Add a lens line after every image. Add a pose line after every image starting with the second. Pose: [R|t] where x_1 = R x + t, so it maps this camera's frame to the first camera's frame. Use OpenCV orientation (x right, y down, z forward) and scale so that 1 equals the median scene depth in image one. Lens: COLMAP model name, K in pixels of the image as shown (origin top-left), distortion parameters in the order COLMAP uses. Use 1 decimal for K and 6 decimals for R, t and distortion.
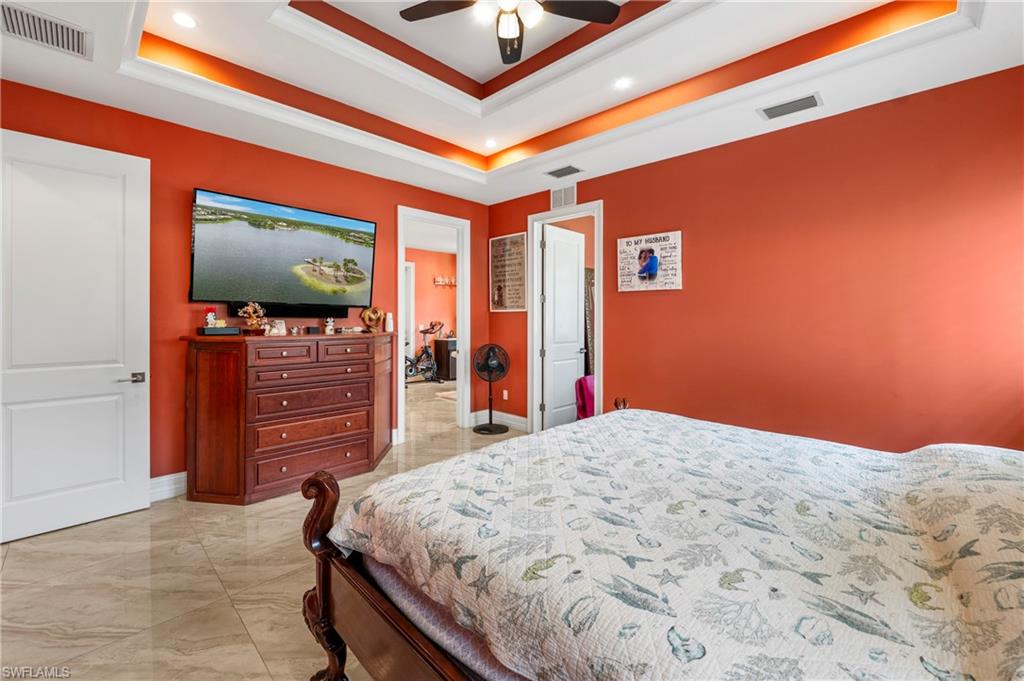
lens RADIAL K [[423.2, 0, 506.3], [0, 423.2, 322.1], [0, 0, 1]] dist [-0.009992, 0.000101]
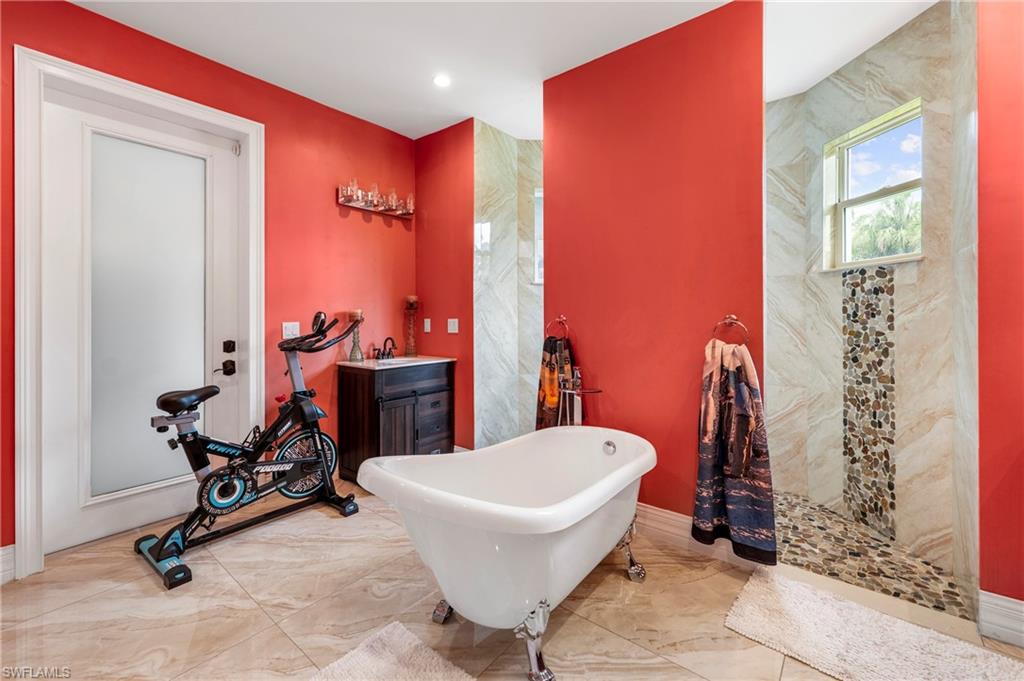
lens RADIAL K [[423.2, 0, 506.3], [0, 423.2, 322.1], [0, 0, 1]] dist [-0.009992, 0.000101]
pose [[0.994888, 0.000492, 0.100981, -0.071297], [-0.000690, 0.999998, 0.001925, 0.005872], [-0.100980, -0.001985, 0.994887, 0.681564]]
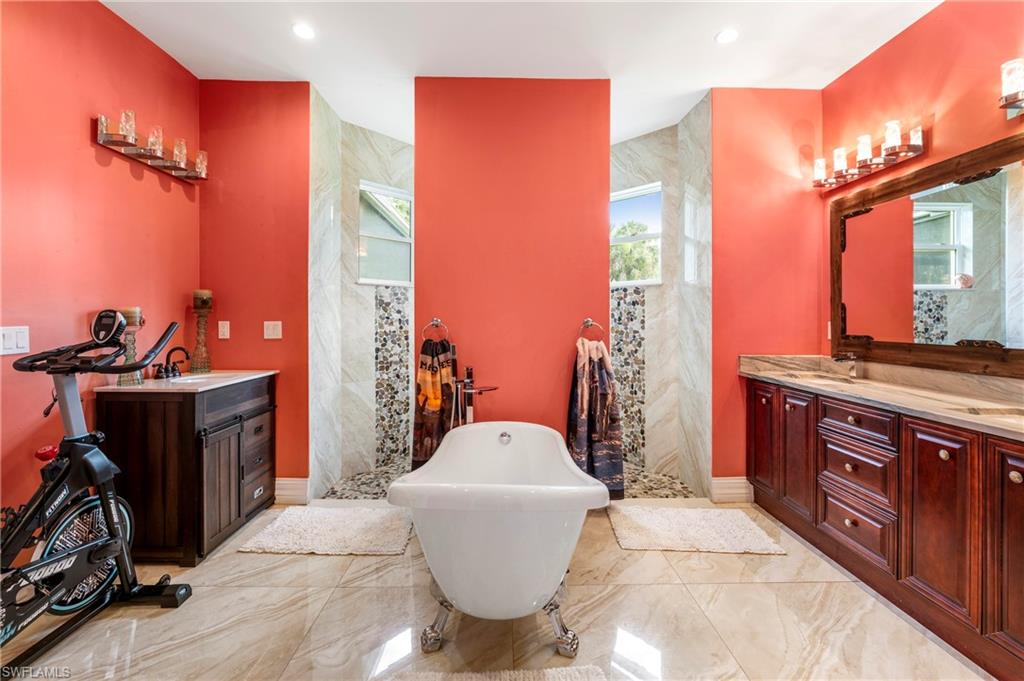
lens RADIAL K [[426.8, 0, 506.8], [0, 426.8, 326.2], [0, 0, 1]] dist [-0.009127, 0.000153]
pose [[0.696227, -0.004408, 0.717808, -0.188287], [0.000686, 0.999985, 0.005476, 0.005763], [-0.717822, -0.003320, 0.696219, 0.729490]]
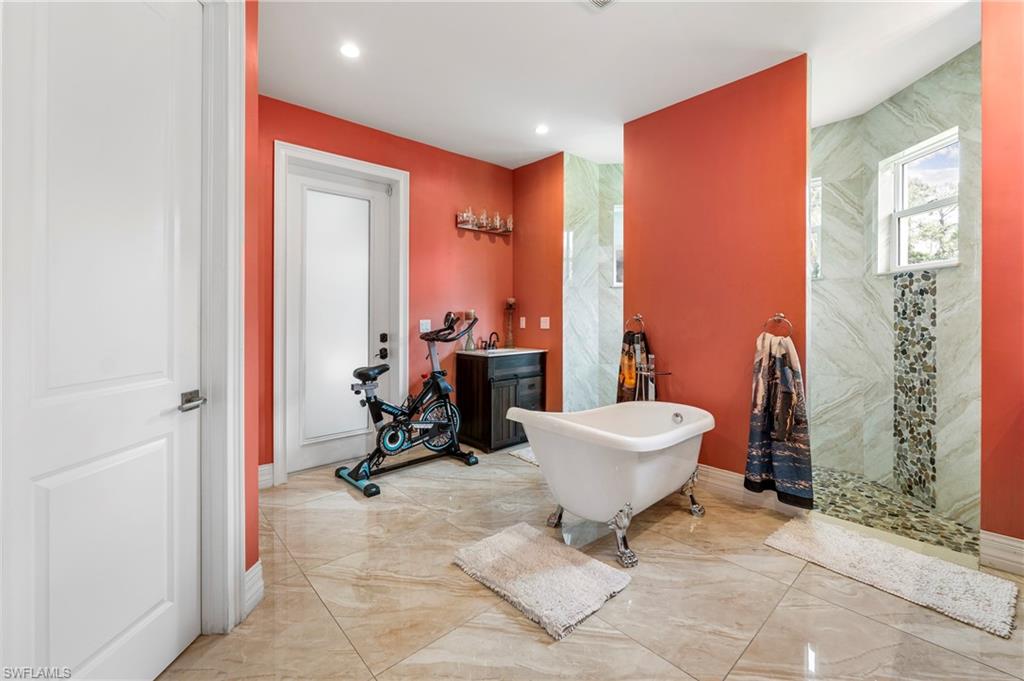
lens RADIAL K [[423.2, 0, 506.3], [0, 423.2, 322.1], [0, 0, 1]] dist [-0.009992, 0.000101]
pose [[0.998080, 0.000519, -0.061933, -0.095228], [-0.000083, 0.999975, 0.007043, 0.006081], [0.061935, -0.007024, 0.998055, 0.596094]]
